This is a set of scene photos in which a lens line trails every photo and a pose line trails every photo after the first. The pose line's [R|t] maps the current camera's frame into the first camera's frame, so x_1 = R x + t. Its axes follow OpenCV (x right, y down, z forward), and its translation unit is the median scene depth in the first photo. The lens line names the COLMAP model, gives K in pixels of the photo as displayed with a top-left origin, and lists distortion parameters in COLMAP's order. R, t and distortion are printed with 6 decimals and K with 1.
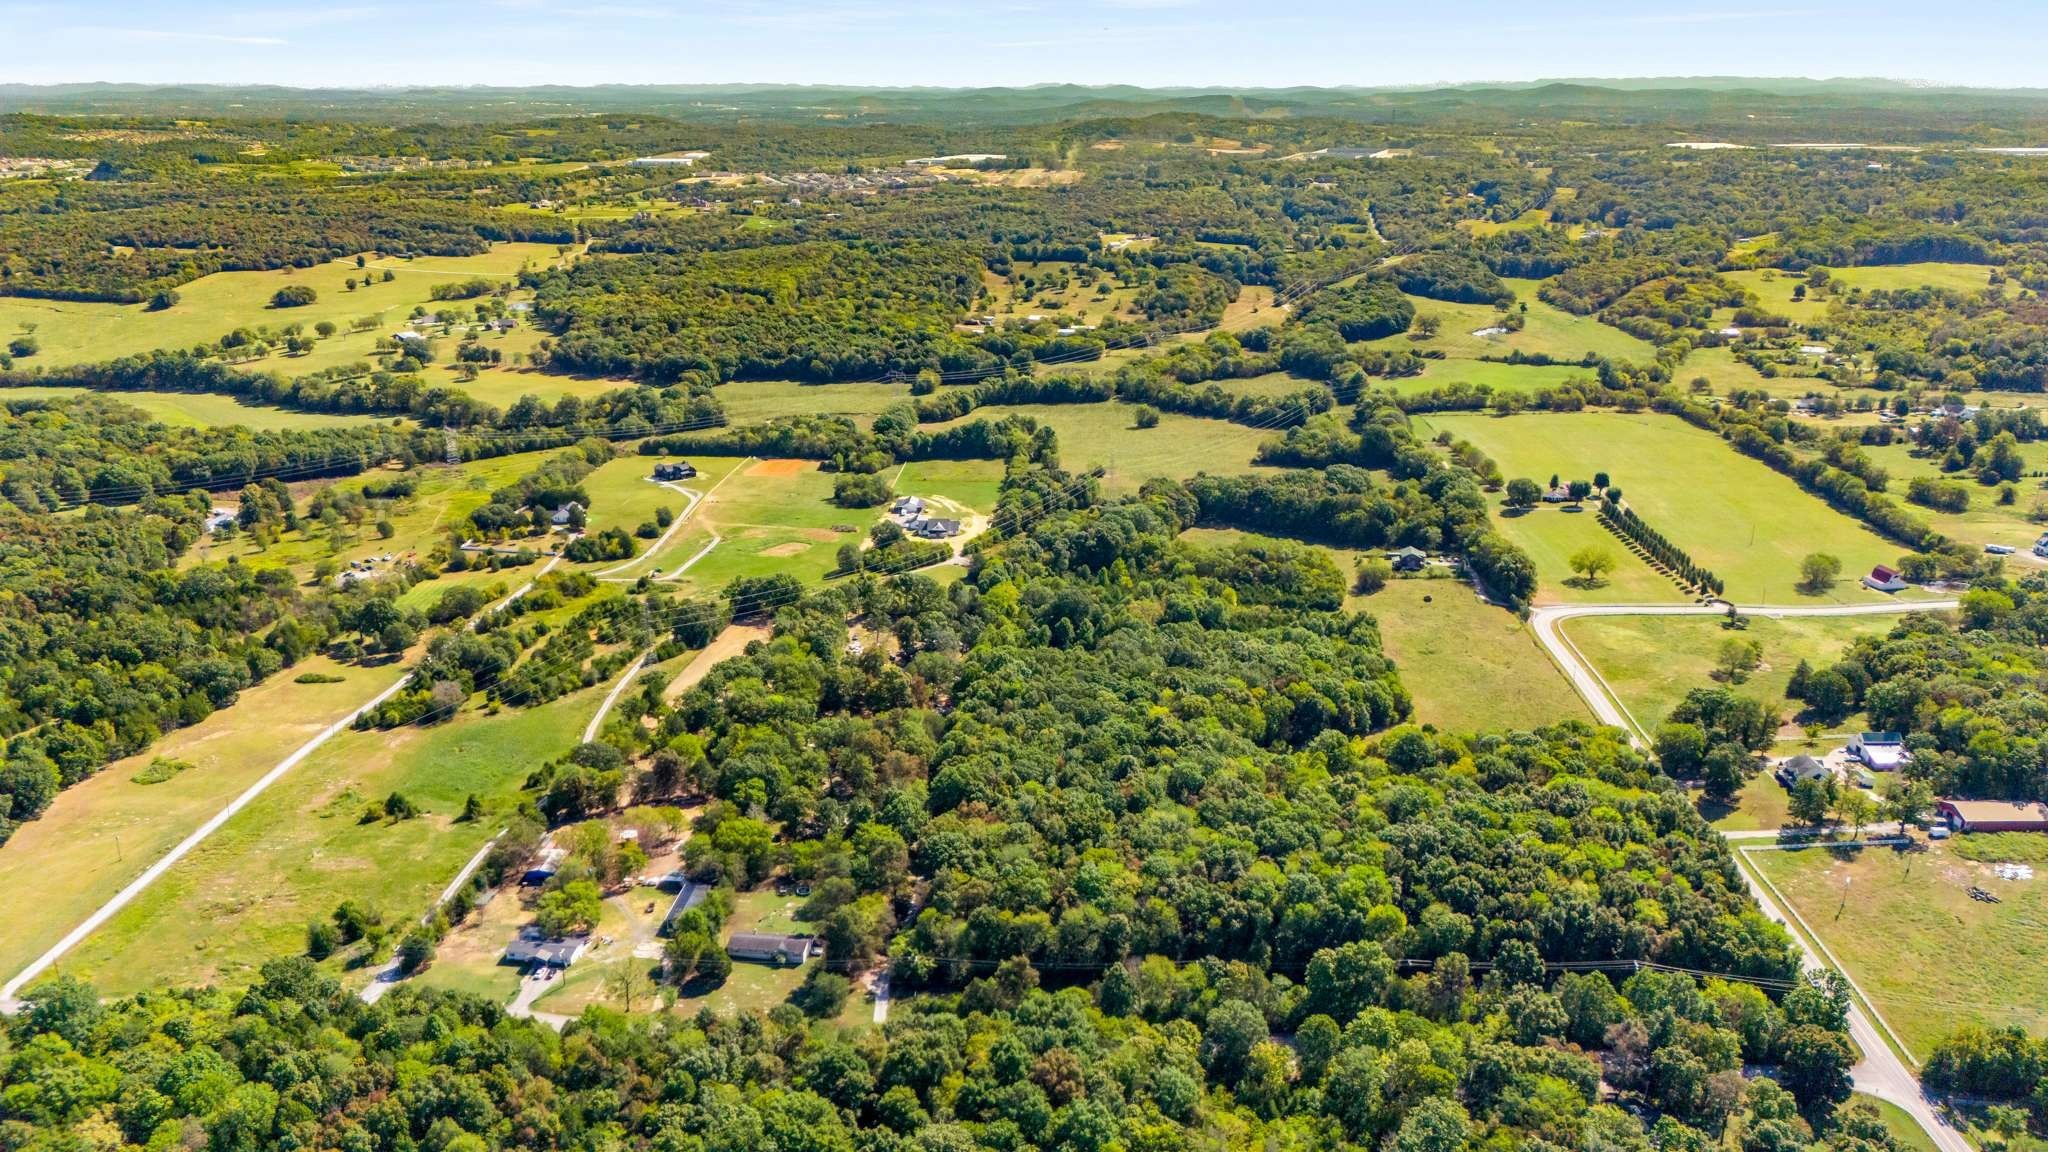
lens RADIAL K [[1492.8, 0, 1024.0], [0, 1492.8, 576.0], [0, 0, 1]] dist [0.089150, -0.088468]
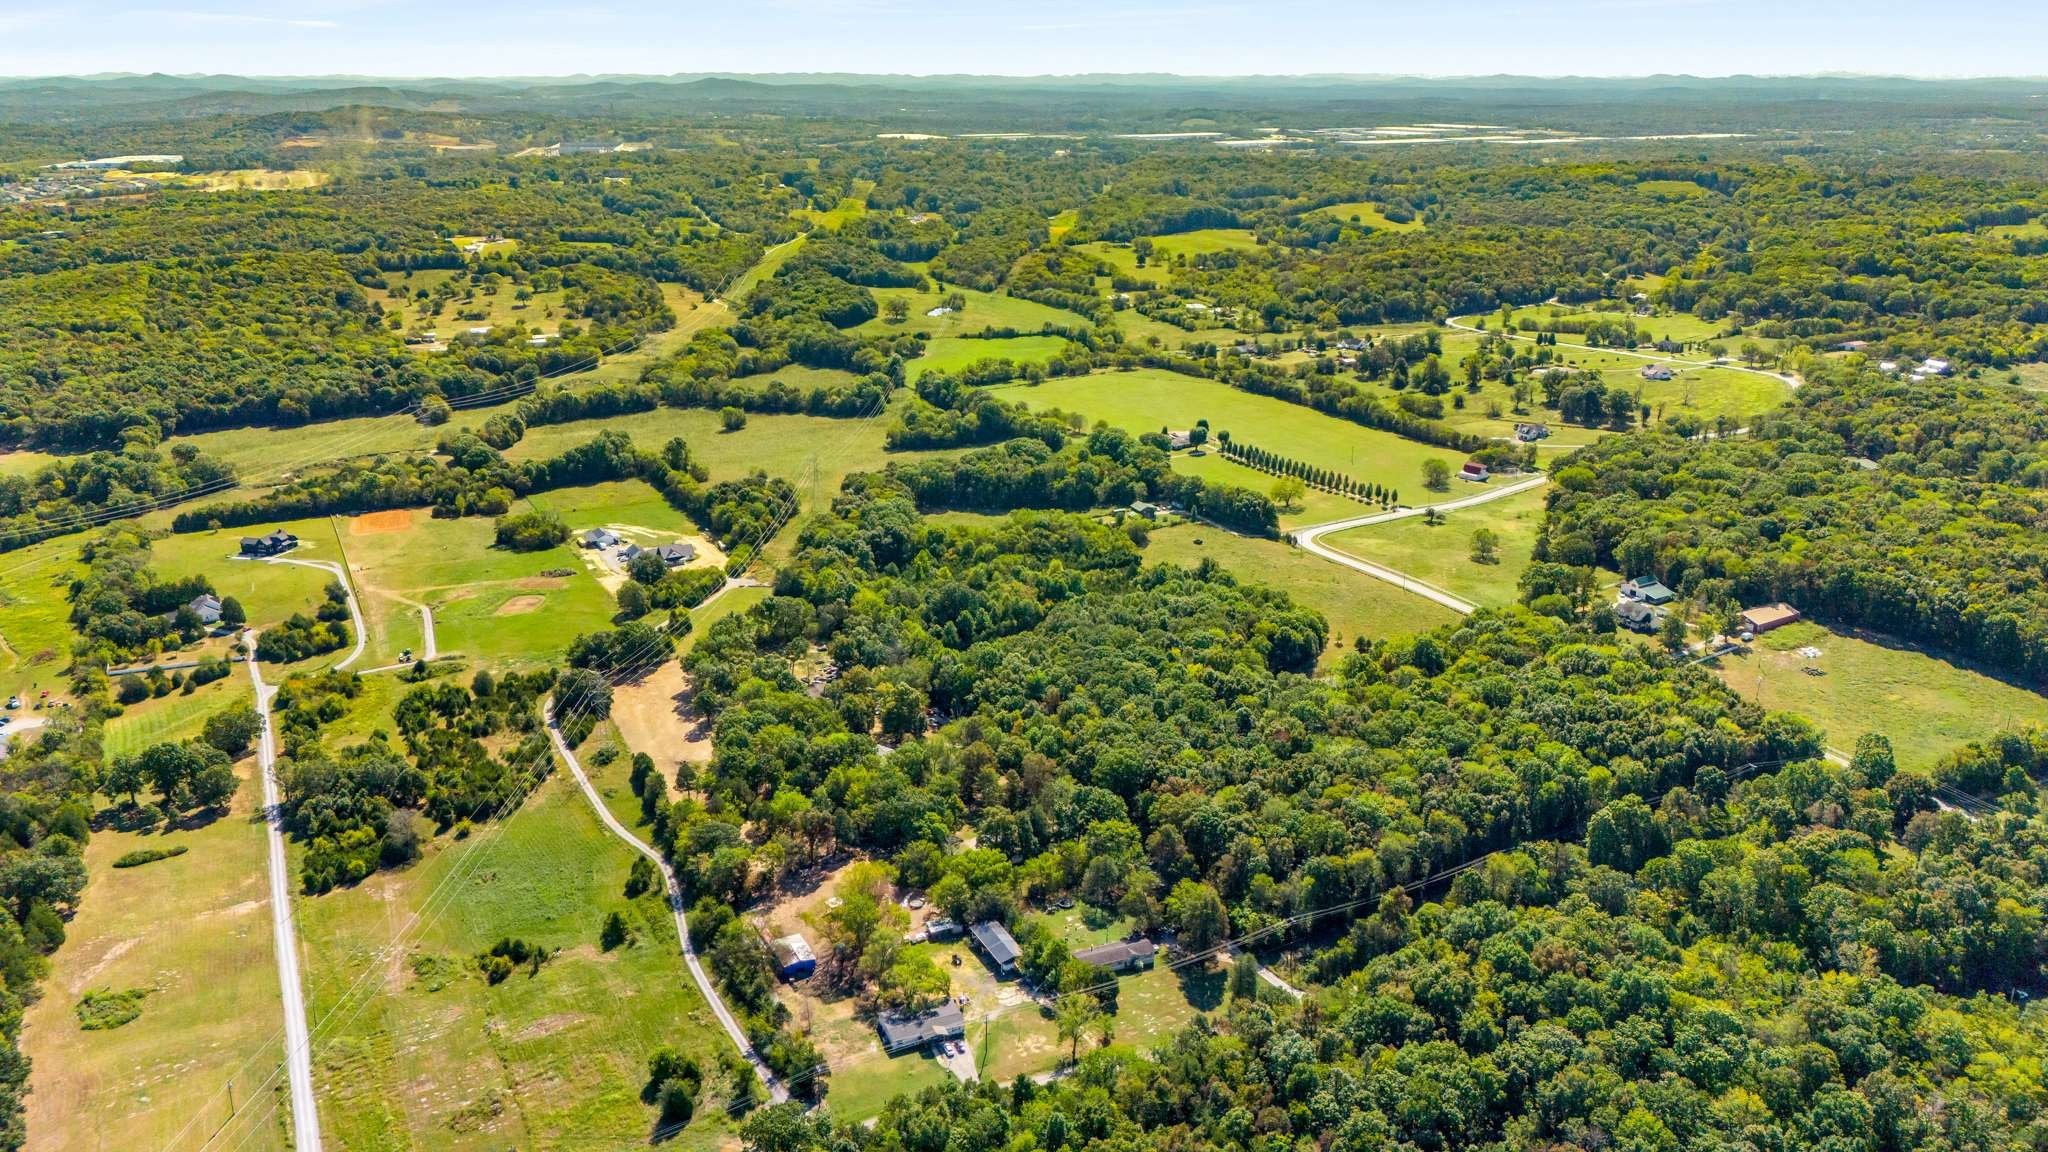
lens RADIAL K [[1492.8, 0, 1024.0], [0, 1492.8, 576.0], [0, 0, 1]] dist [0.089150, -0.088468]
pose [[0.859493, -0.163265, 0.484372, -0.358757], [0.161518, 0.985812, 0.045679, -0.029355], [-0.484957, 0.038974, 0.873669, 0.088257]]
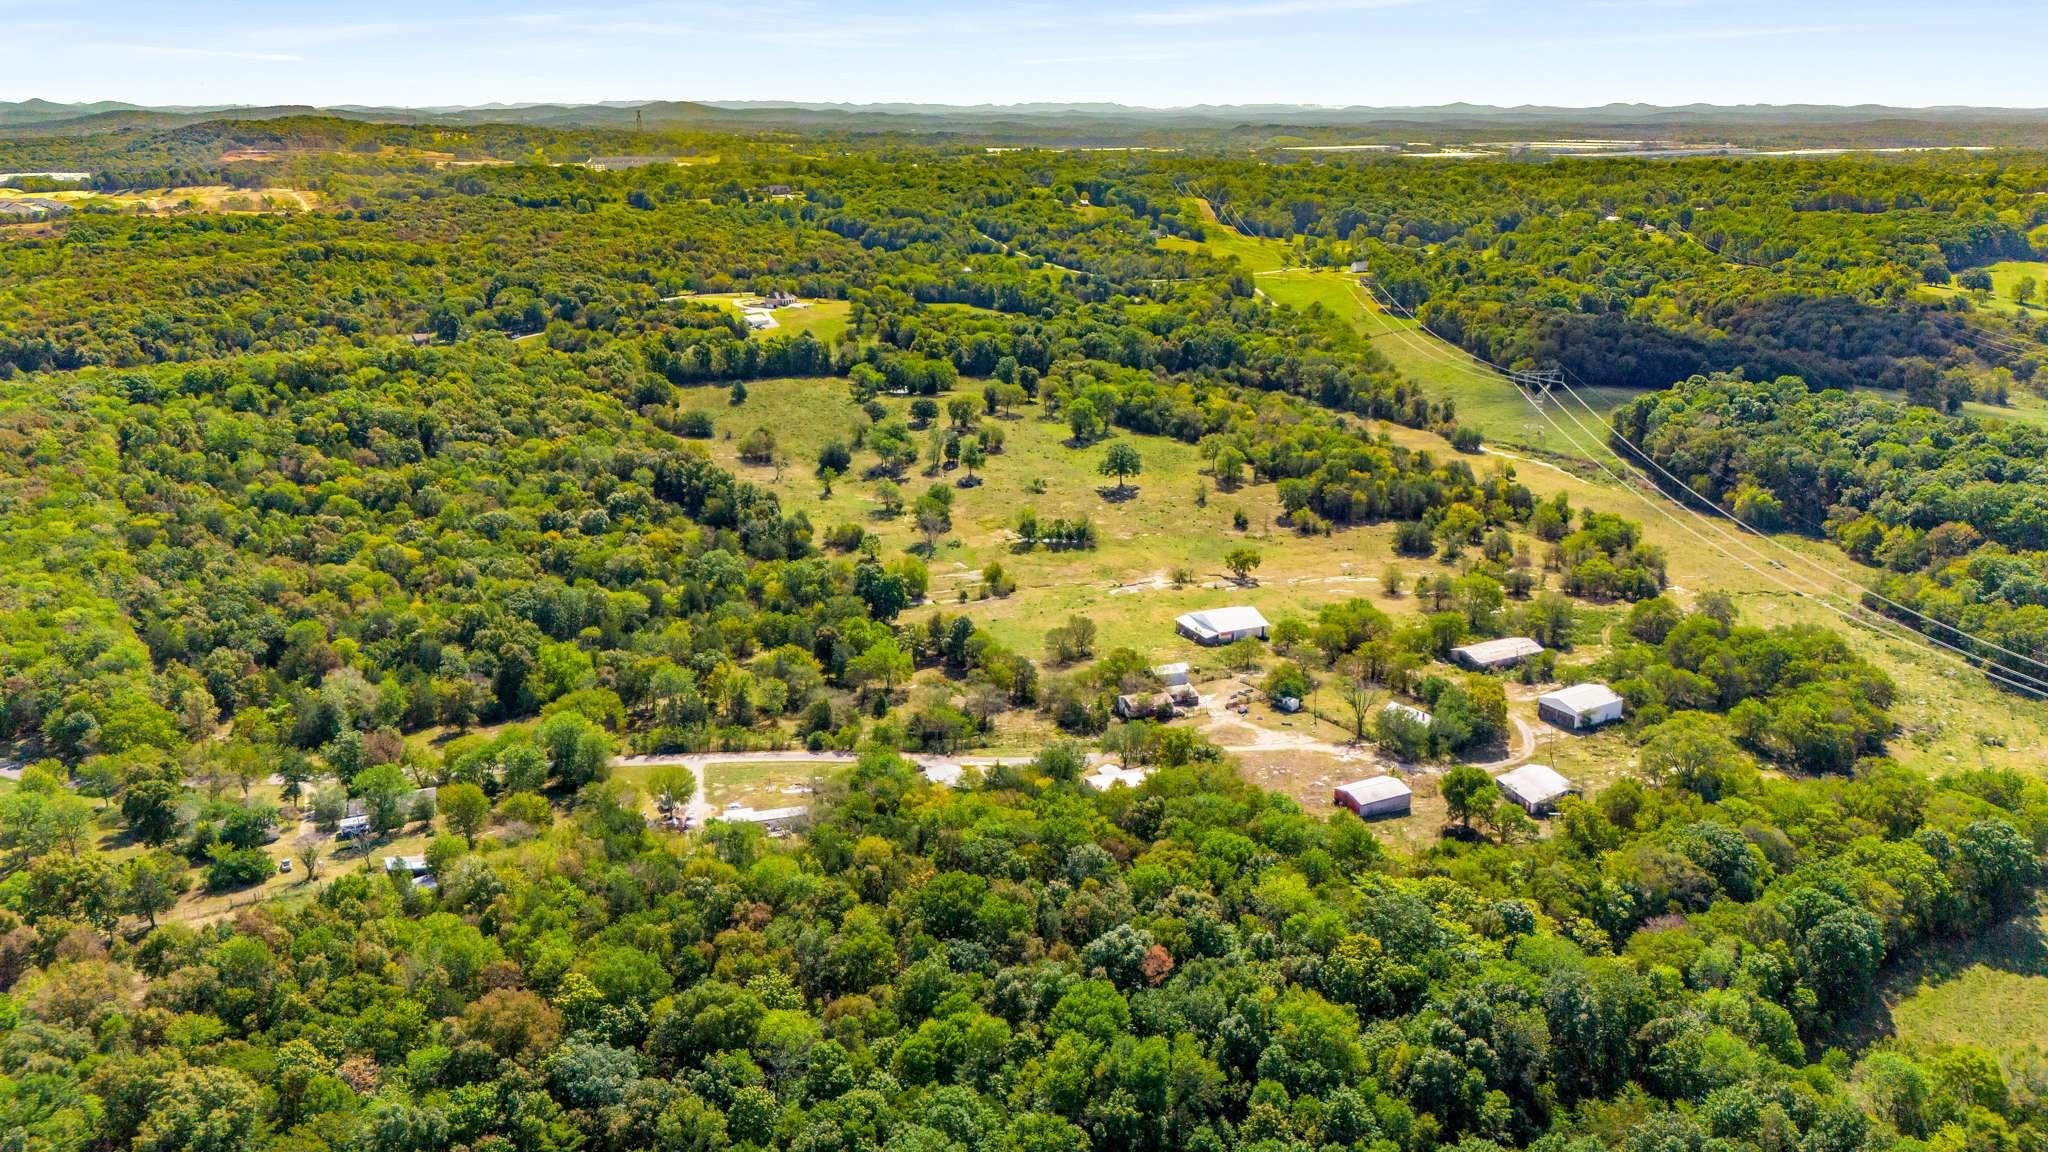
lens RADIAL K [[1492.8, 0, 1024.0], [0, 1492.8, 576.0], [0, 0, 1]] dist [0.089150, -0.088468]
pose [[0.827166, -0.167644, 0.536368, -0.355851], [0.176660, 0.983649, 0.035005, -0.406689], [-0.533467, 0.065800, 0.843258, 1.601987]]
